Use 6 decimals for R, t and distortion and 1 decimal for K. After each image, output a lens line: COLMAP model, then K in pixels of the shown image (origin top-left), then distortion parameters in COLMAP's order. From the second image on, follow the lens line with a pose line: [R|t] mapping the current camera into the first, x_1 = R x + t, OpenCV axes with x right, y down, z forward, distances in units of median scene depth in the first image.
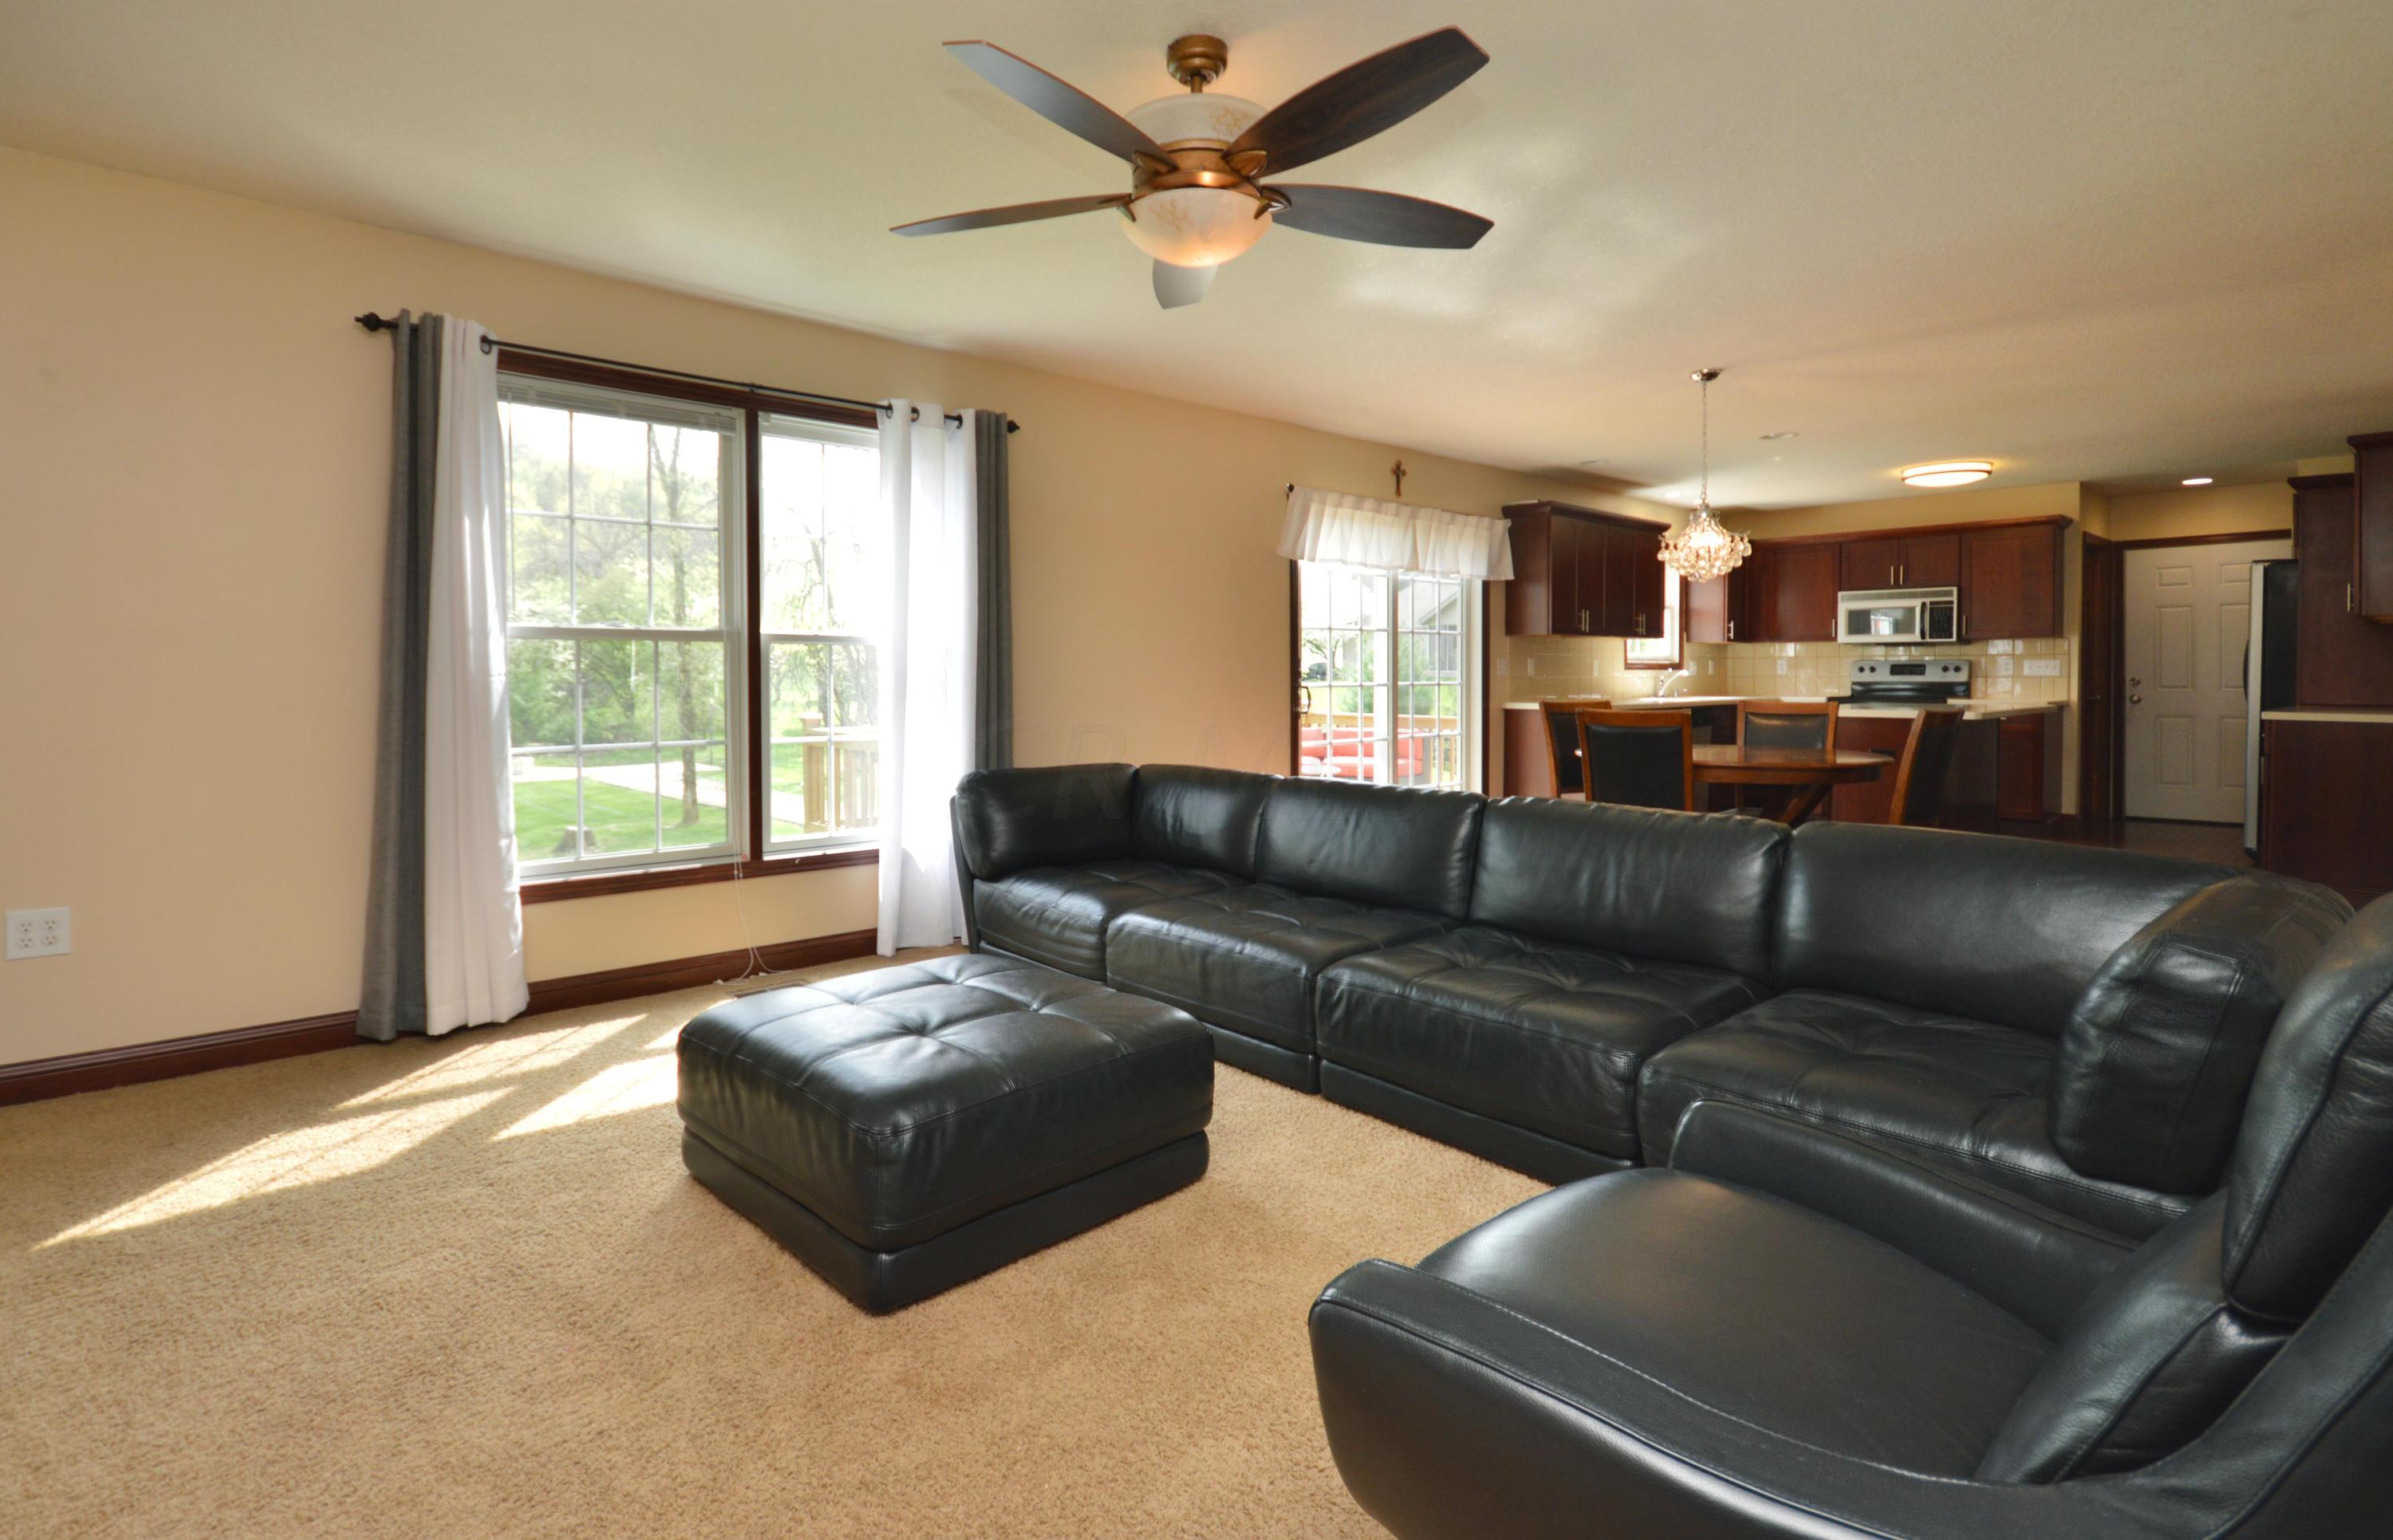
lens RADIAL K [[1198.3, 0, 1097.7], [0, 1198.3, 682.3], [0, 0, 1]] dist [0.002276, 0.000211]
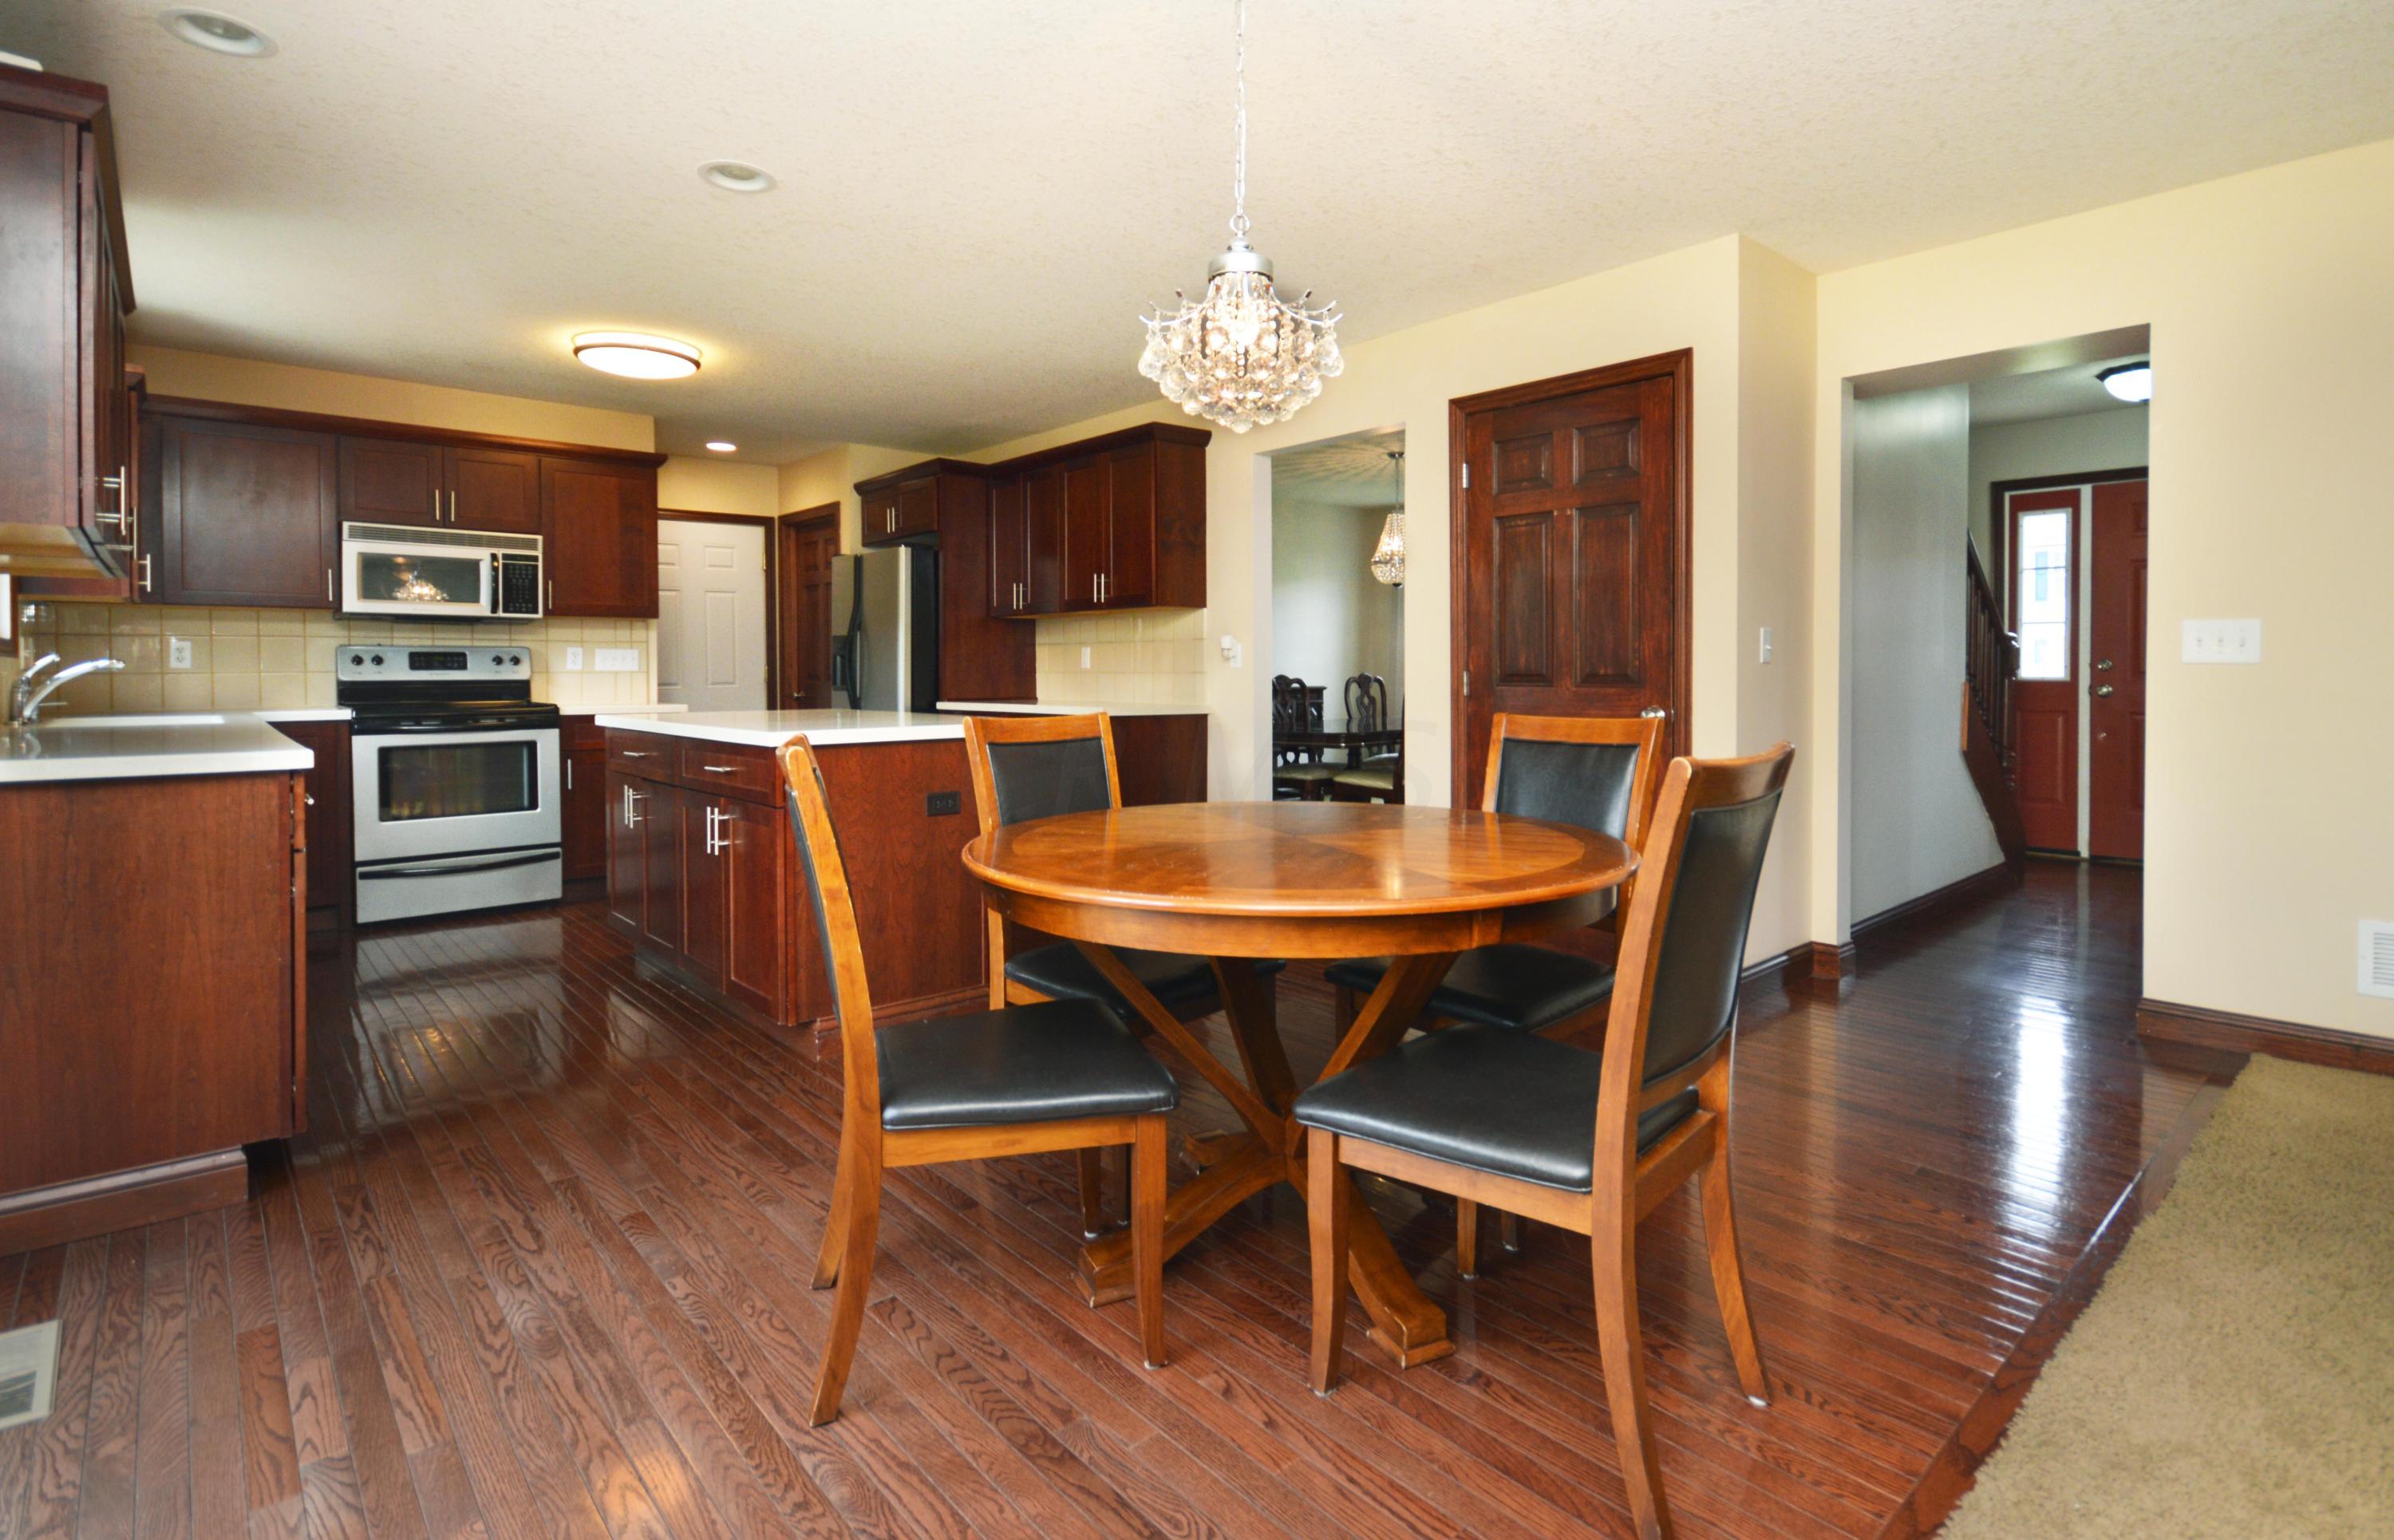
lens RADIAL K [[1170.4, 0, 1204.9], [0, 1170.4, 688.2], [0, 0, 1]] dist [0.021825, -0.000414]
pose [[0.003840, -0.012526, 0.999914, 0.070415], [0.009319, 0.999879, 0.012490, -0.000510], [-0.999949, 0.009270, 0.003956, 0.650727]]
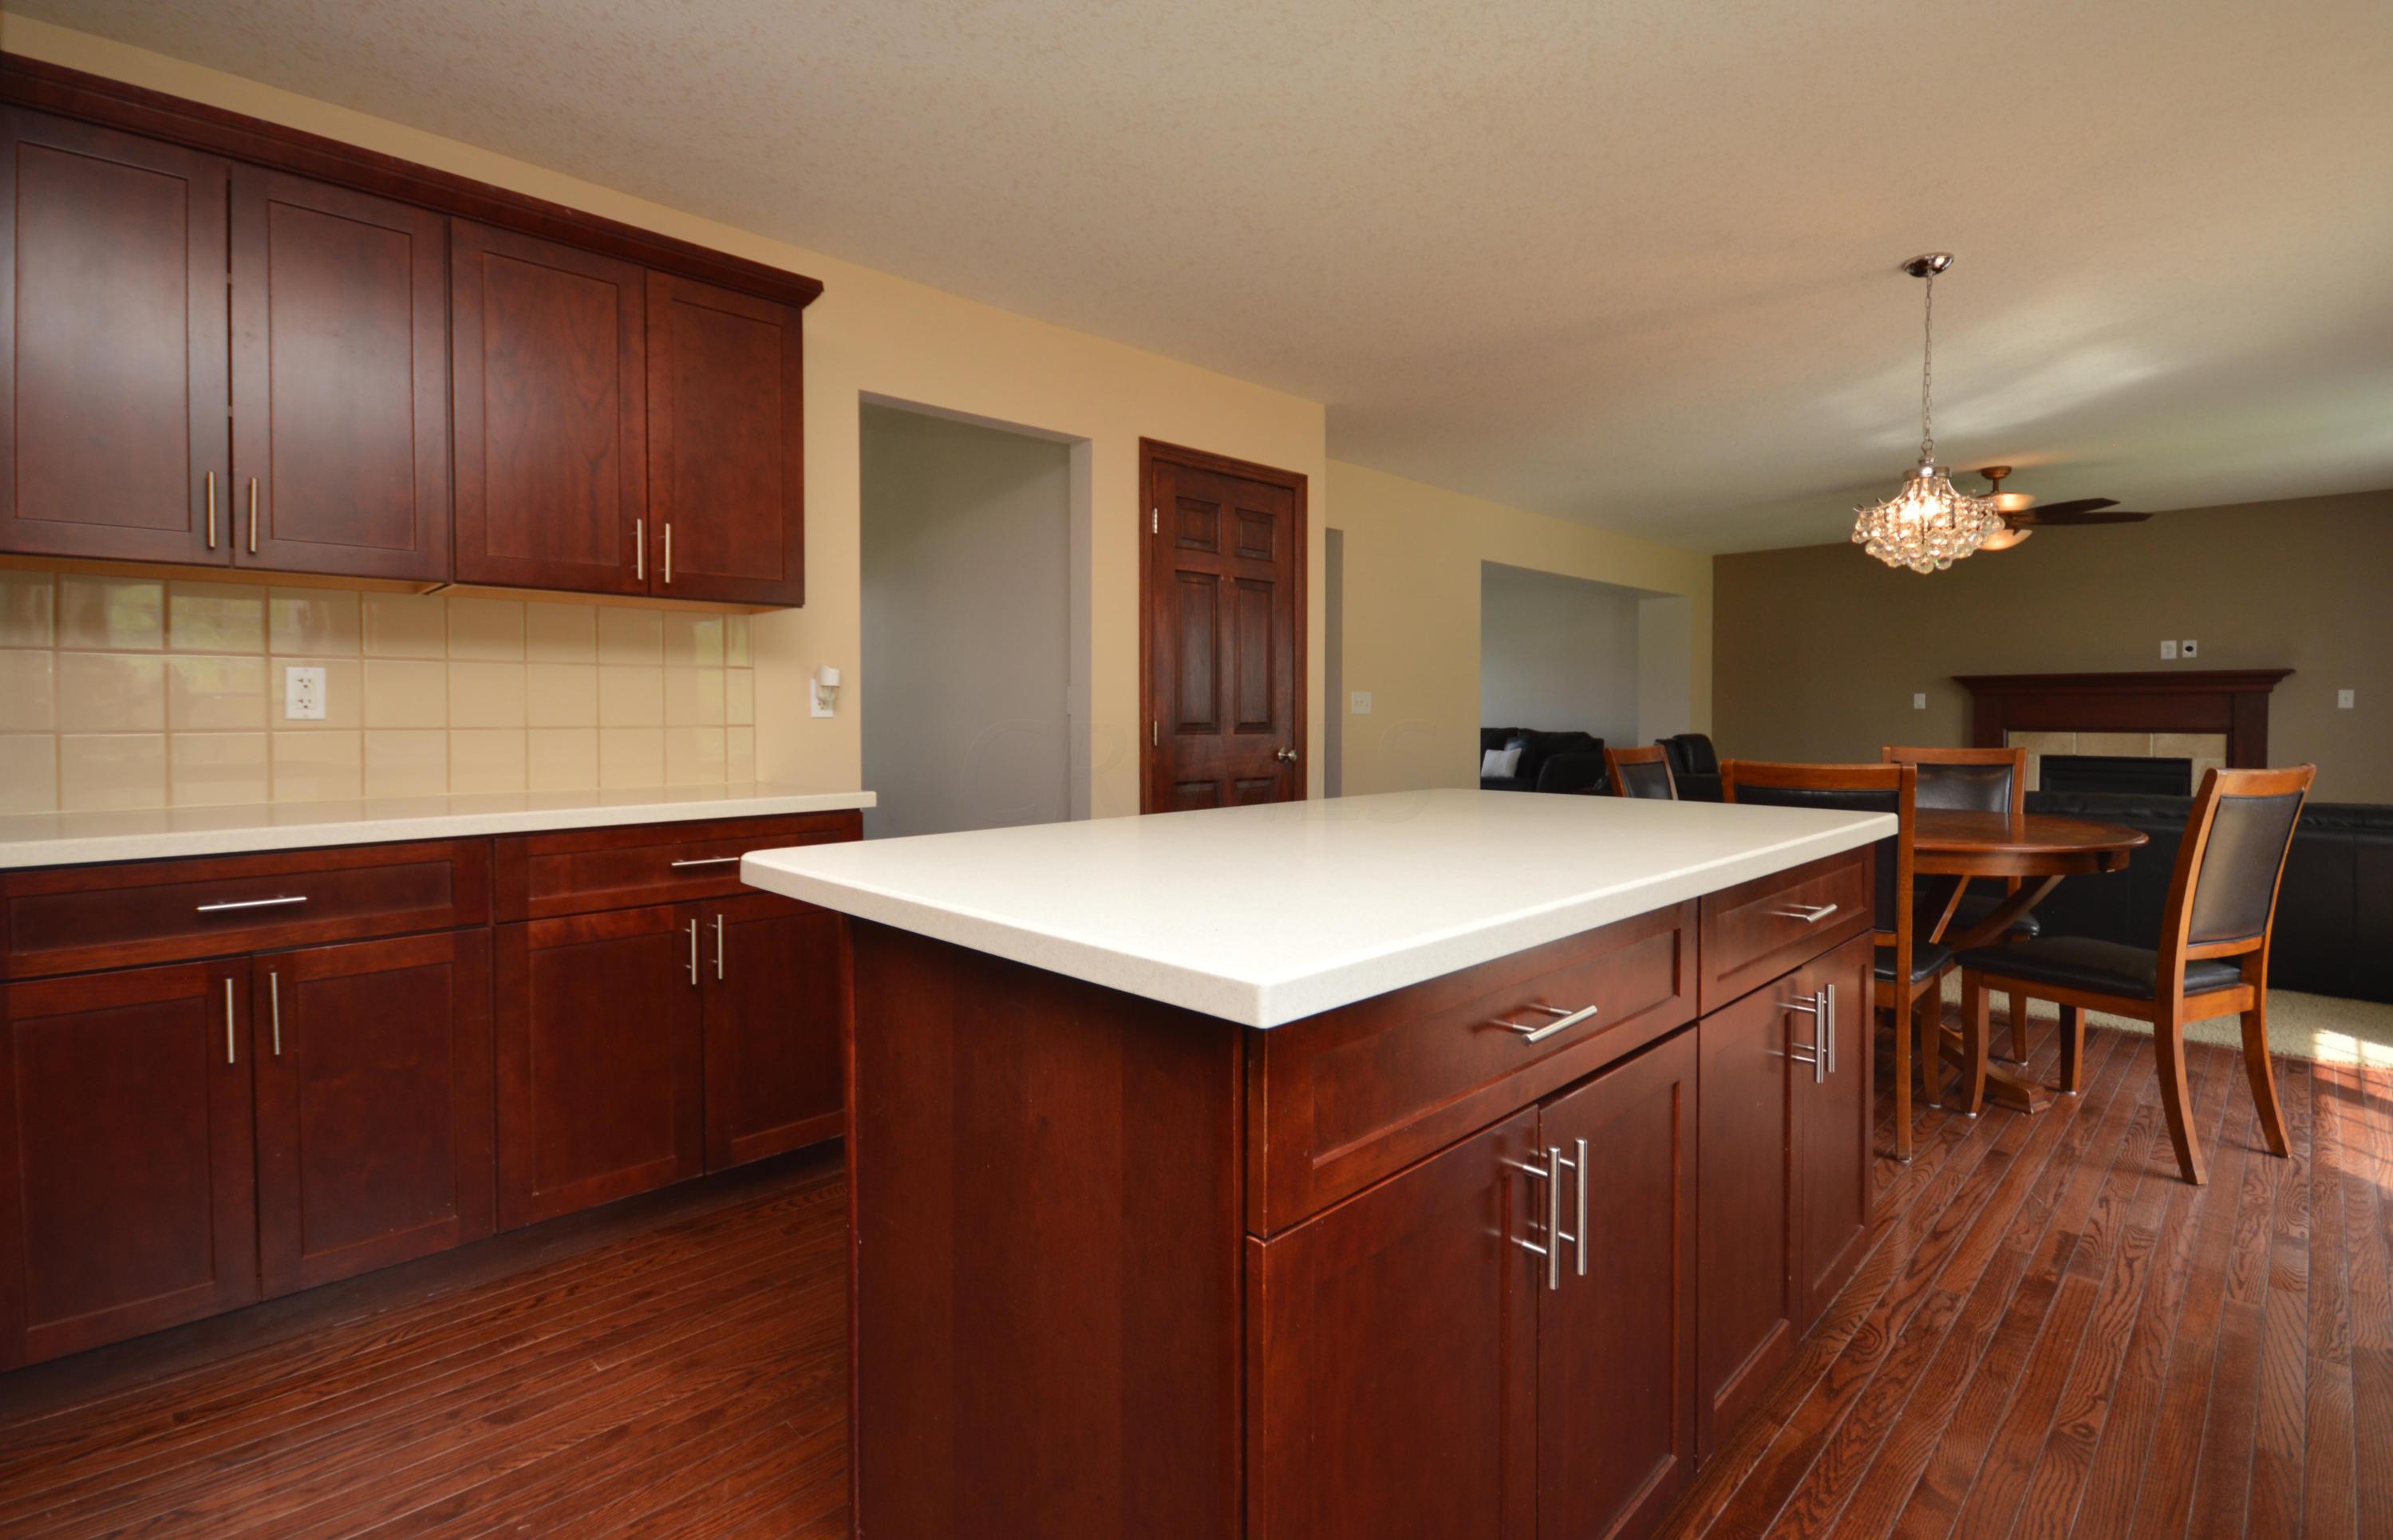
lens RADIAL K [[1072.0, 0, 1191.9], [0, 1072.0, 735.9], [0, 0, 1]] dist [-0.003915, -0.010121]
pose [[-0.999091, 0.005821, -0.042233, 0.609359], [0.004692, 0.999630, 0.026788, -0.006285], [0.042373, 0.026566, -0.998749, 1.014459]]
